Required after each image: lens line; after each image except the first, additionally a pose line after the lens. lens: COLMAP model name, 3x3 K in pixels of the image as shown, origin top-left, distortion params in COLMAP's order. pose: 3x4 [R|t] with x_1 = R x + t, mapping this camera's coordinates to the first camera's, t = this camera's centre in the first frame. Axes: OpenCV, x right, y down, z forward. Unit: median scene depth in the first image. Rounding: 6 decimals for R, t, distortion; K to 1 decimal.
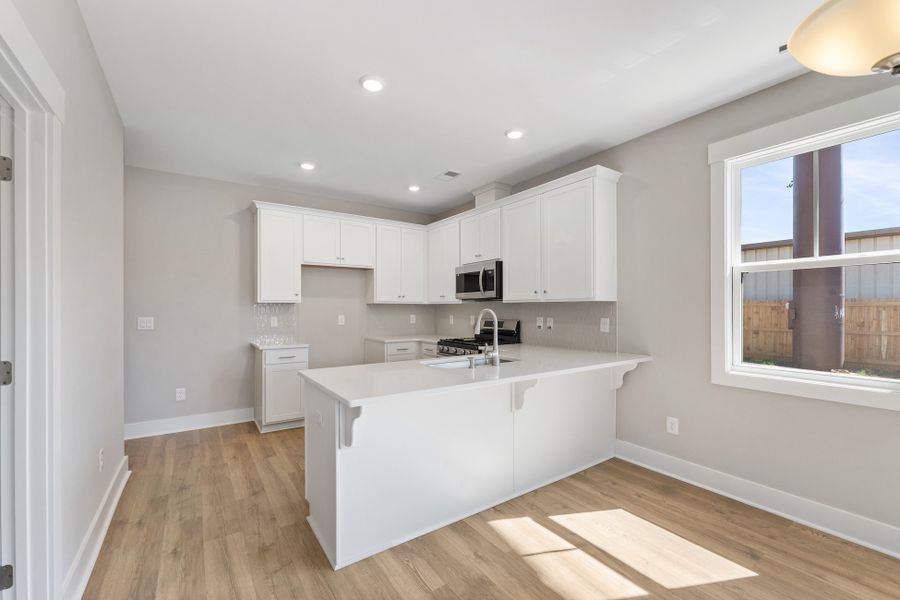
lens RADIAL K [[400.9, 0, 452.6], [0, 400.9, 302.5], [0, 0, 1]] dist [0.001793, -0.000028]
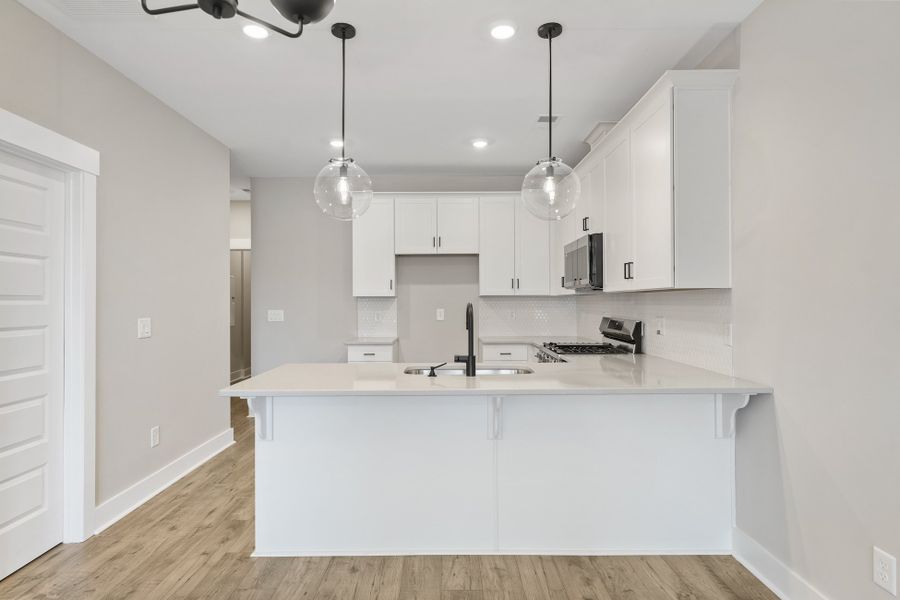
lens RADIAL K [[479.1, 0, 446.8], [0, 479.1, 300.6], [0, 0, 1]] dist [-0.005722, -0.000198]
pose [[0.818009, -0.006063, -0.575174, 0.366240], [0.010420, 0.999937, 0.004279, 0.007421], [0.575112, -0.009494, 0.818020, 0.164454]]
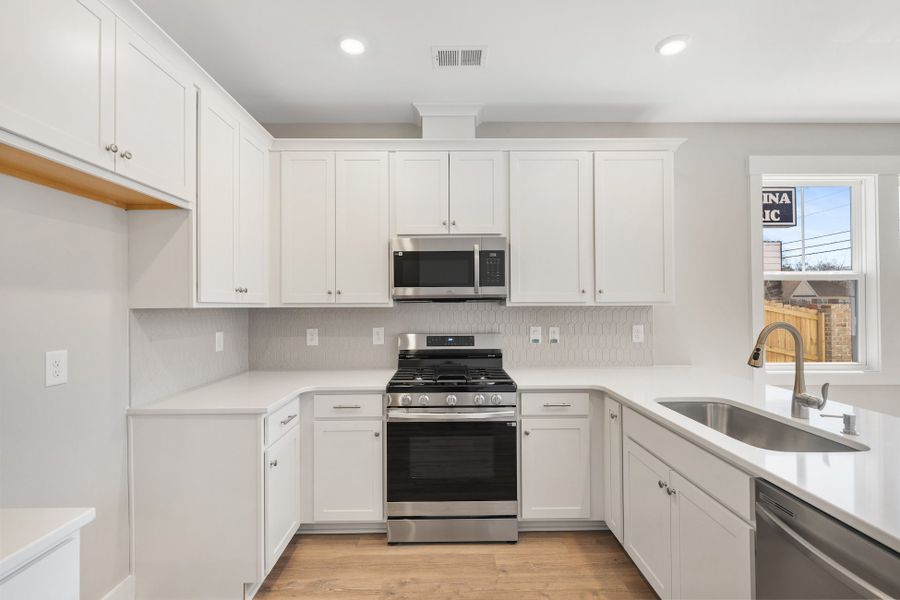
lens RADIAL K [[400.9, 0, 452.2], [0, 400.9, 294.6], [0, 0, 1]] dist [0.001793, -0.000028]
pose [[0.541081, 0.021884, 0.840686, -0.430058], [-0.005875, 0.999735, -0.022243, -0.002473], [-0.840950, 0.007096, 0.541066, 0.721143]]
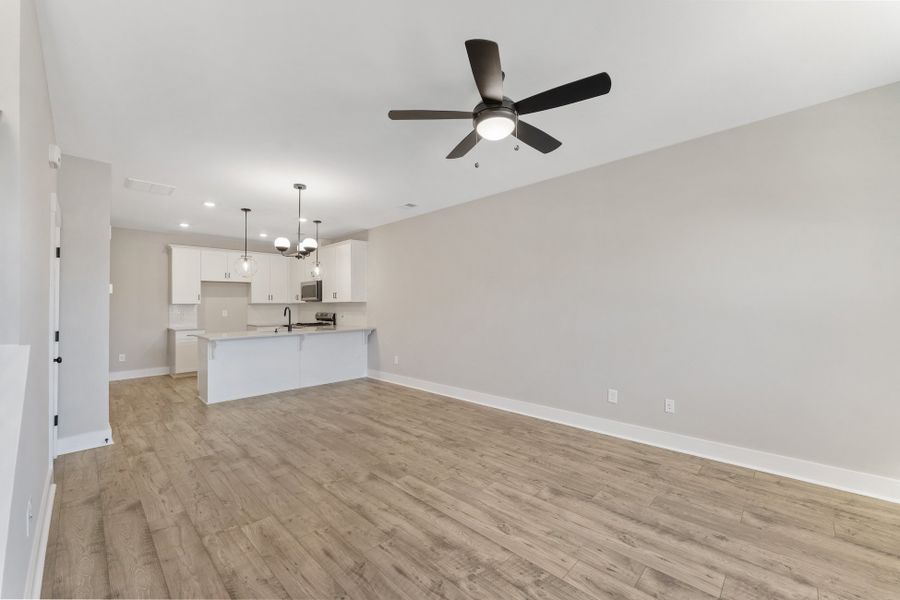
lens RADIAL K [[361.2, 0, 448.7], [0, 361.2, 305.6], [0, 0, 1]] dist [0.002076, 0.000153]
pose [[0.977619, -0.010938, 0.210101, 0.336061], [0.009053, 0.999910, 0.009932, 0.002915], [-0.210190, -0.007808, 0.977629, -0.740060]]
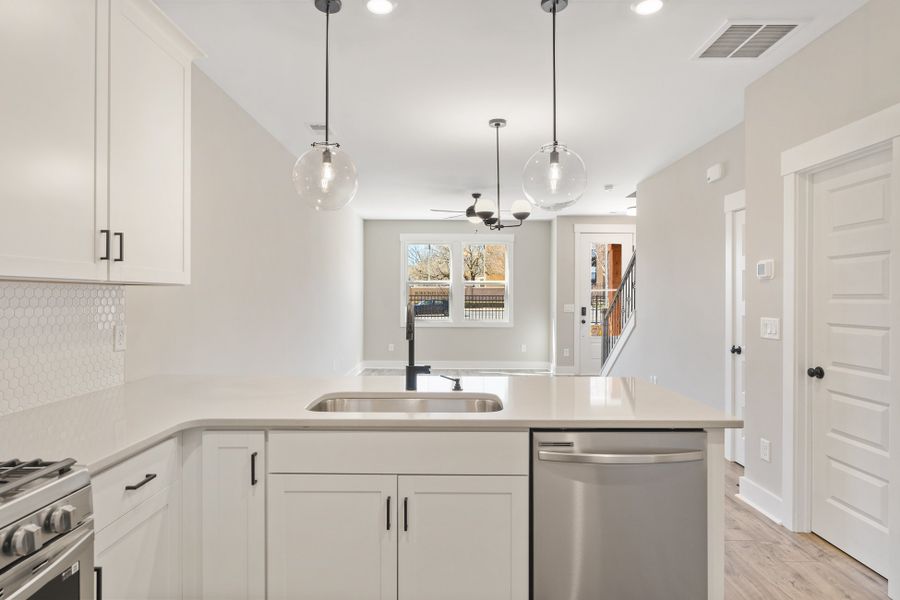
lens RADIAL K [[485.2, 0, 448.1], [0, 485.2, 300.2], [0, 0, 1]] dist [-0.001894, -0.000315]
pose [[-0.830092, -0.004346, 0.557610, -0.258790], [-0.005872, 0.999982, -0.000948, 0.011445], [-0.557596, -0.004061, -0.830103, 1.032511]]
